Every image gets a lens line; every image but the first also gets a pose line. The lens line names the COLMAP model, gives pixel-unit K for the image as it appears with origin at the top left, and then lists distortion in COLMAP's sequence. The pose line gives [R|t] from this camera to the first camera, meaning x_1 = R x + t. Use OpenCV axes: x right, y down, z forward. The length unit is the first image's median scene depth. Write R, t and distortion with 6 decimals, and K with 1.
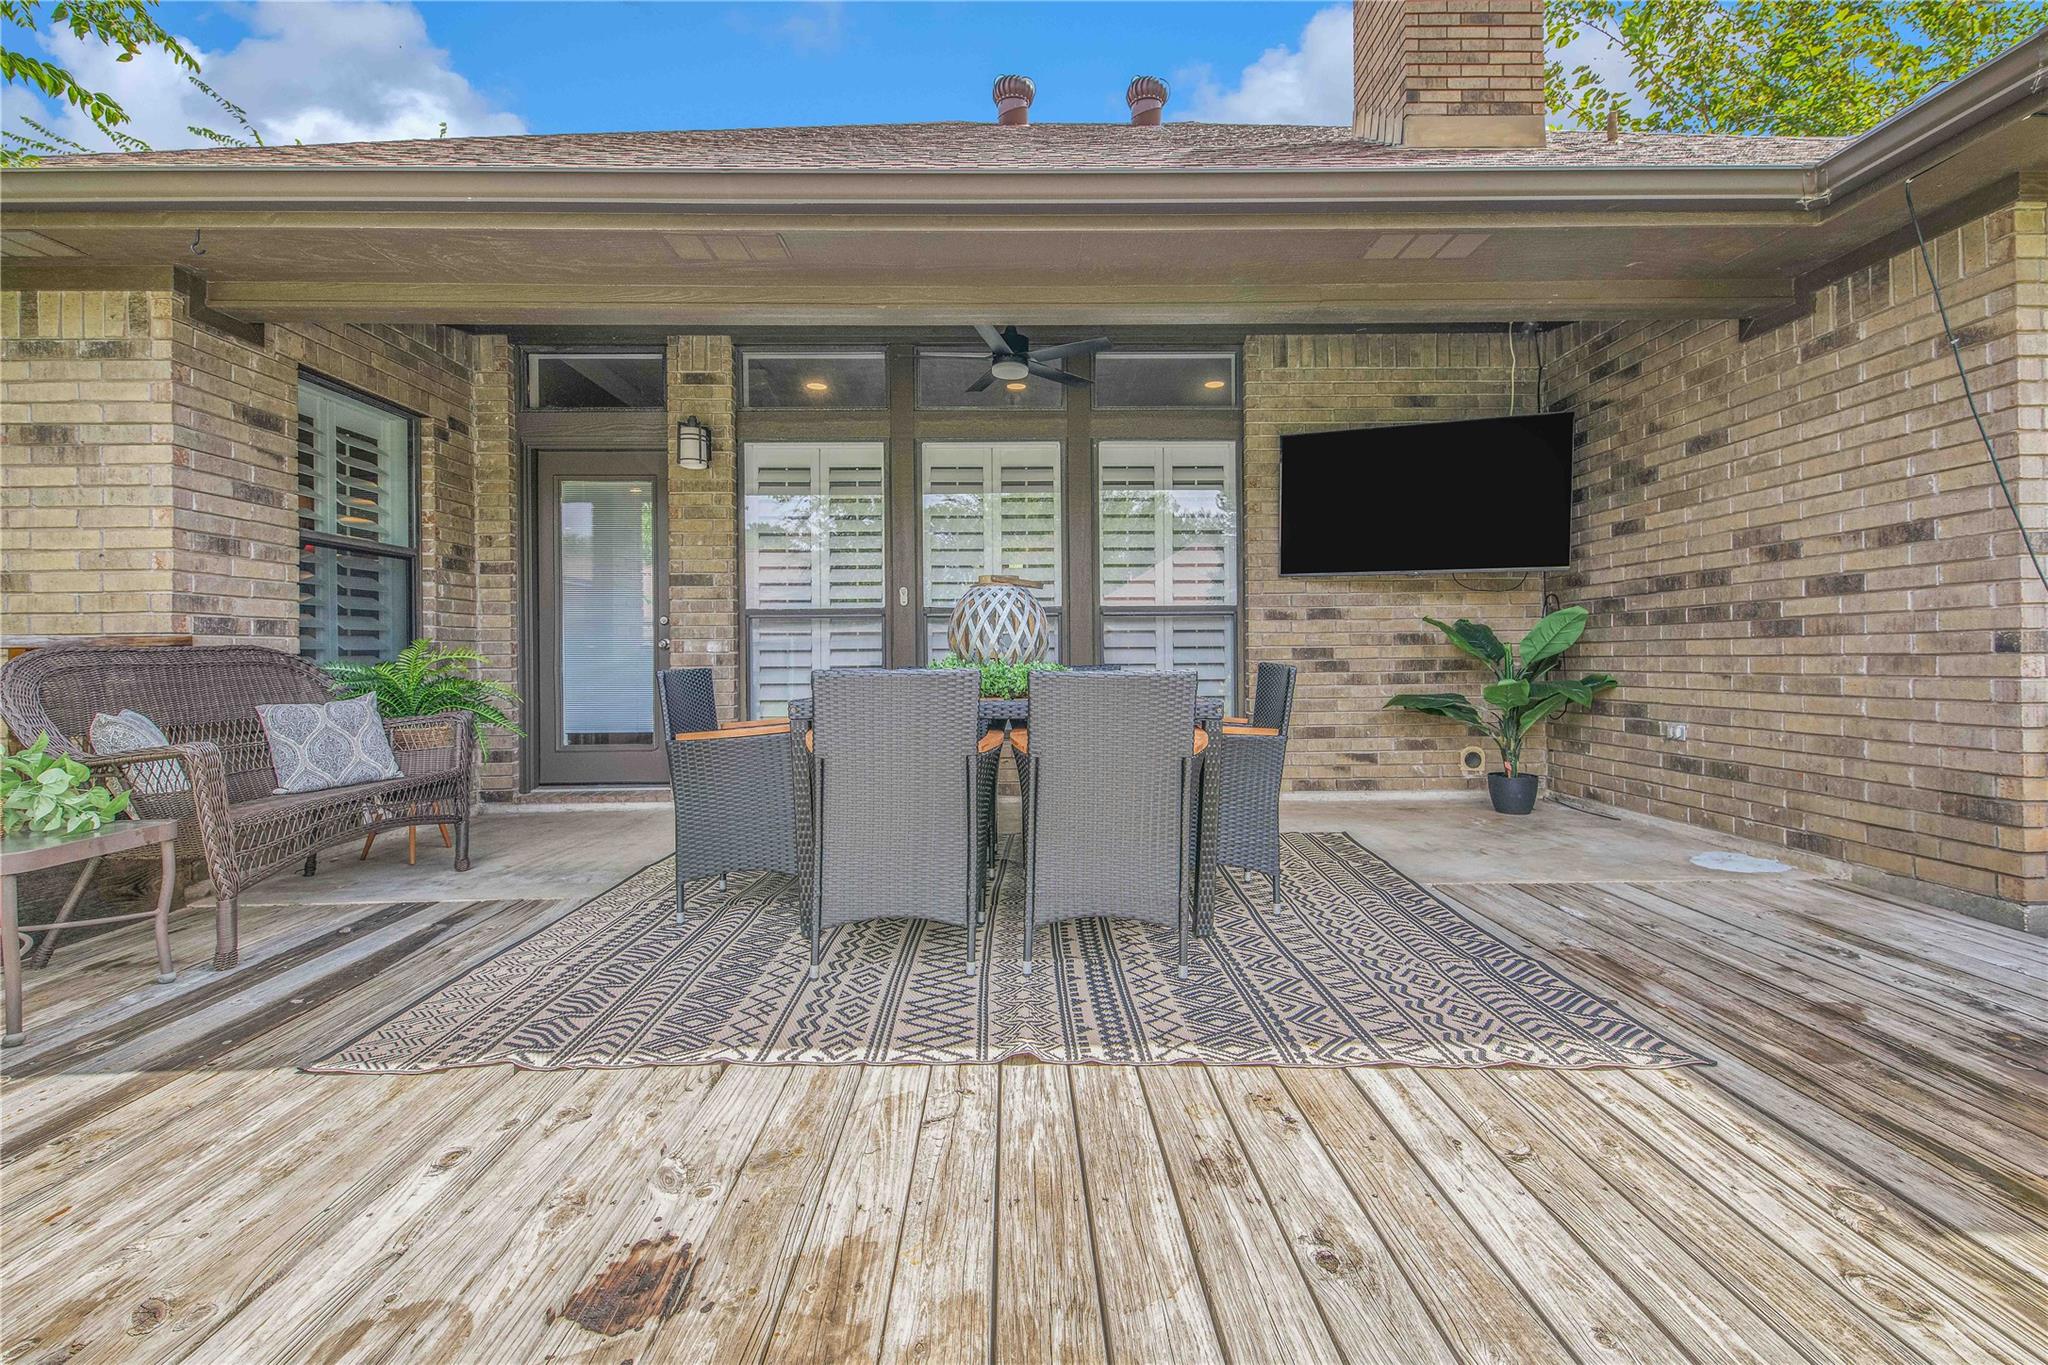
lens RADIAL K [[895.1, 0, 1028.3], [0, 895.1, 652.7], [0, 0, 1]] dist [0.020590, -0.011872]
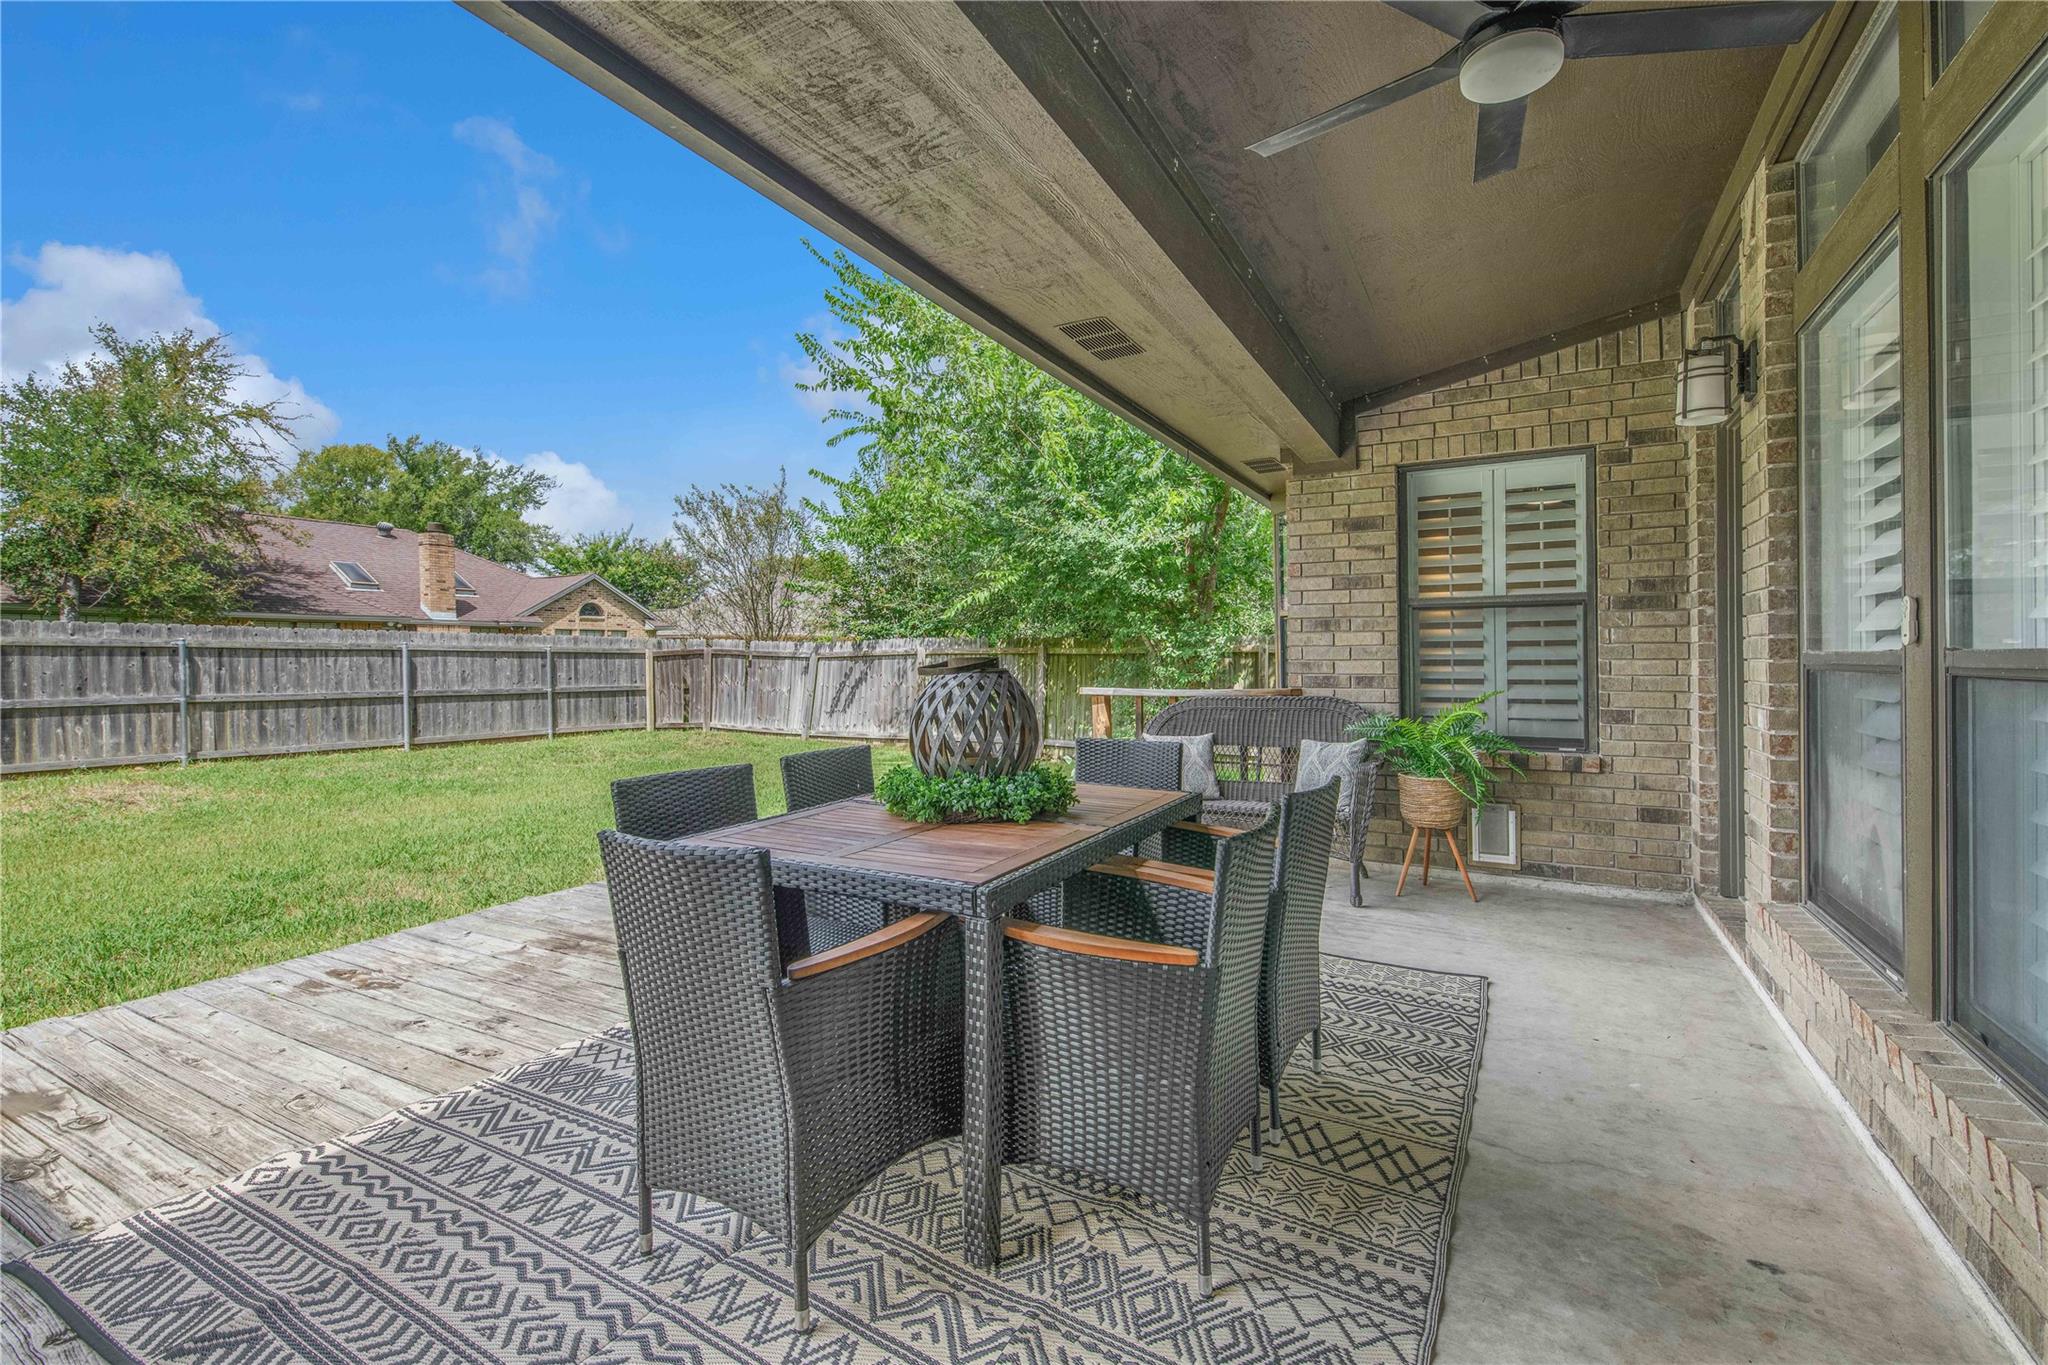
lens RADIAL K [[880.4, 0, 980.9], [0, 880.4, 639.6], [0, 0, 1]] dist [0.012568, -0.000124]
pose [[-0.527756, -0.007651, -0.849361, 0.460665], [0.010064, 0.999833, -0.015260, -0.066021], [0.849336, -0.016601, -0.527591, 1.053663]]
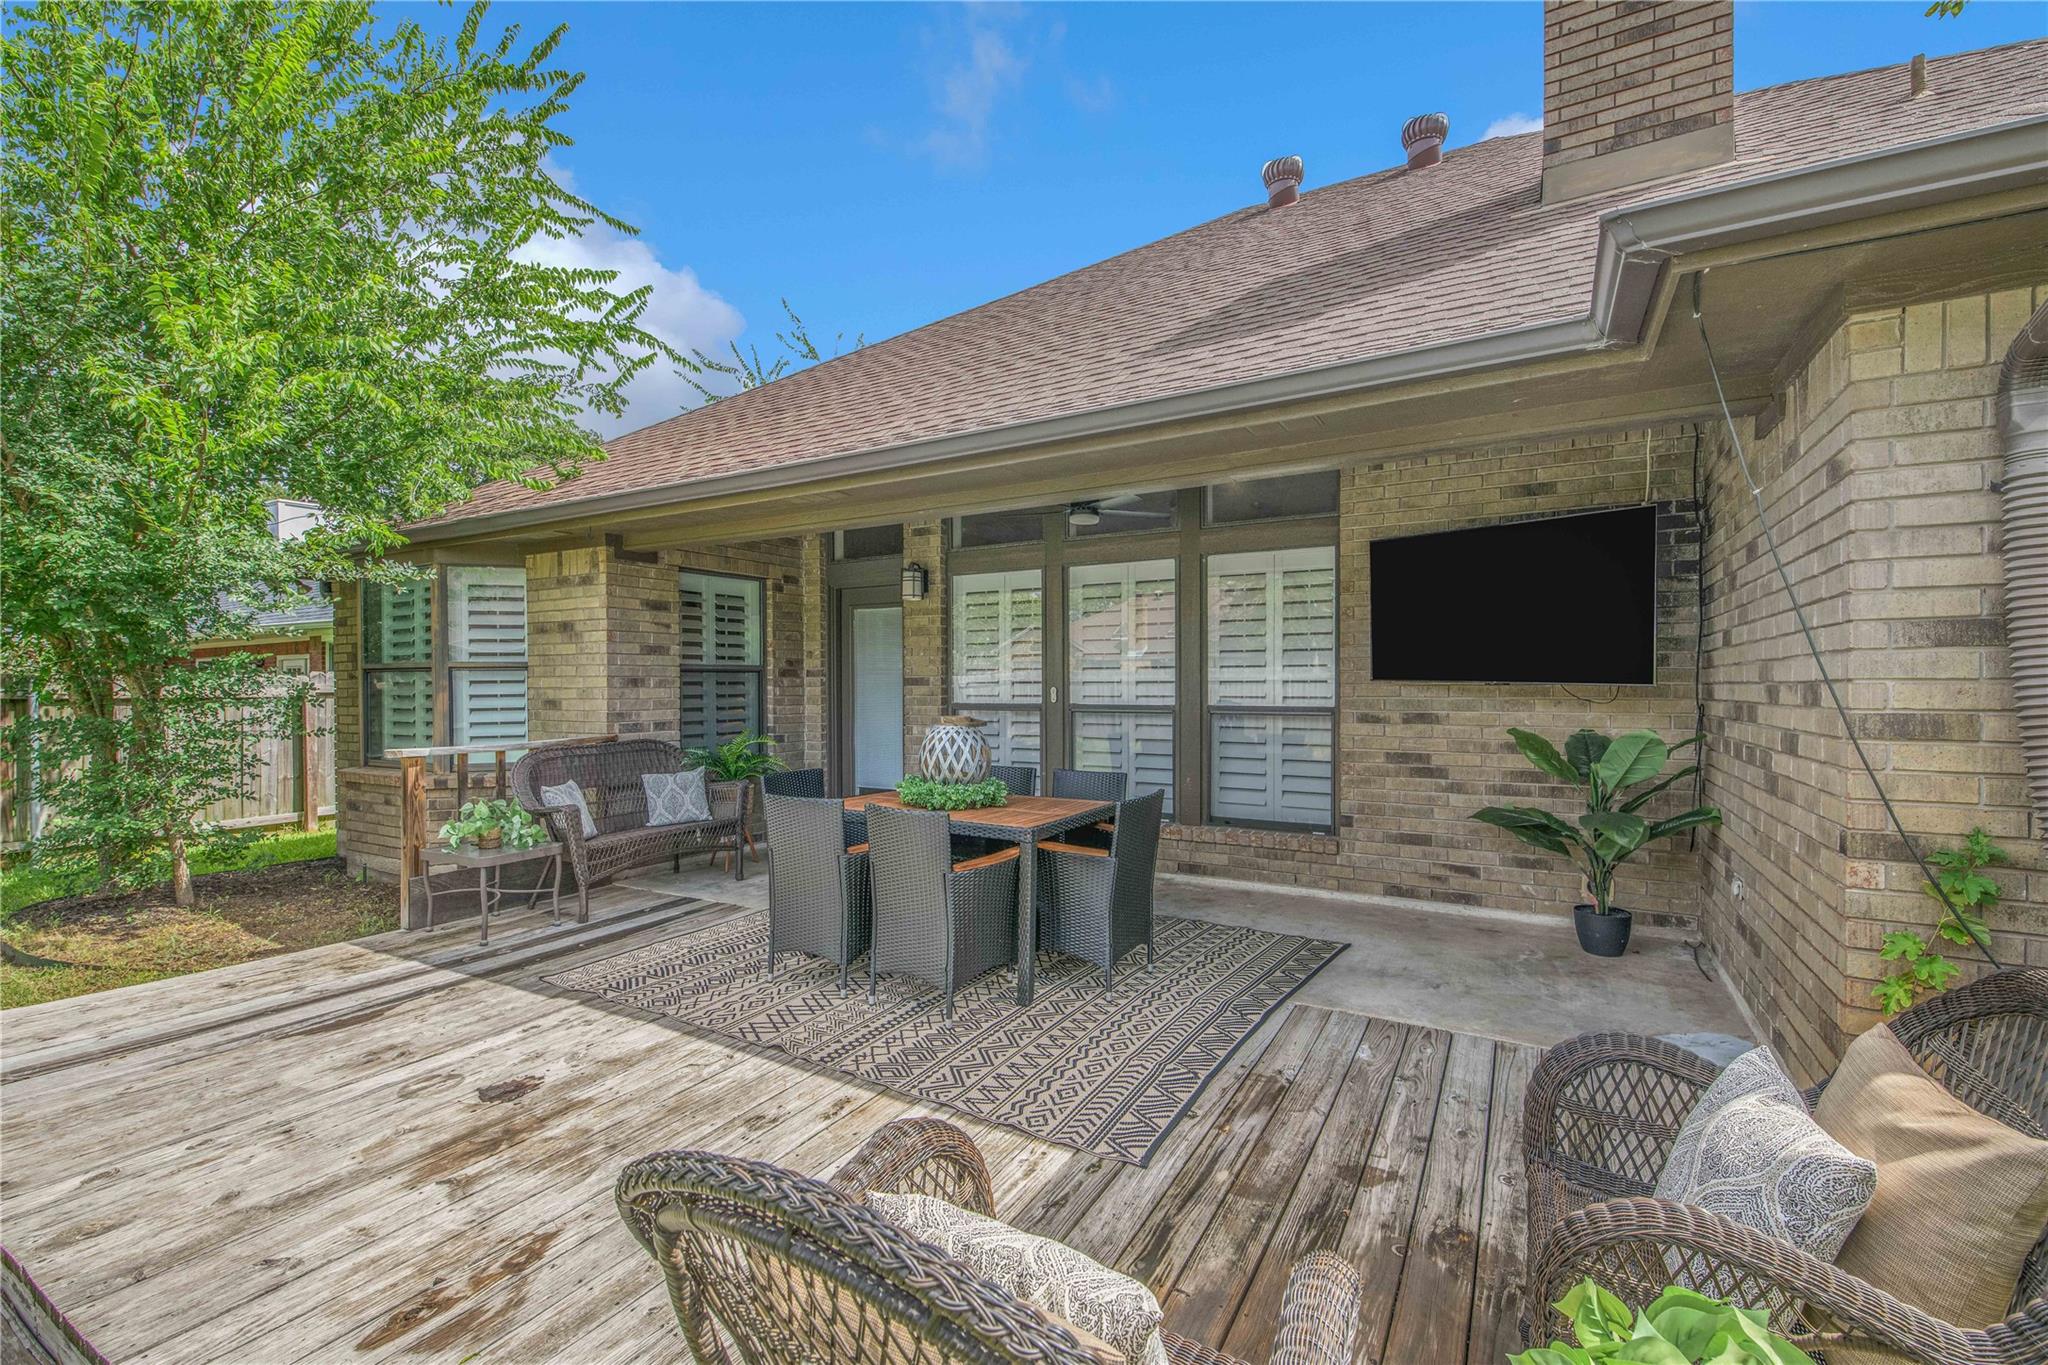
lens RADIAL K [[909.2, 0, 1029.8], [0, 909.2, 683.9], [0, 0, 1]] dist [0.011470, -0.000880]
pose [[0.845058, 0.005321, -0.534648, 0.600088], [0.002441, 0.999902, 0.013808, -0.114865], [0.534669, -0.012974, 0.844962, -0.080533]]
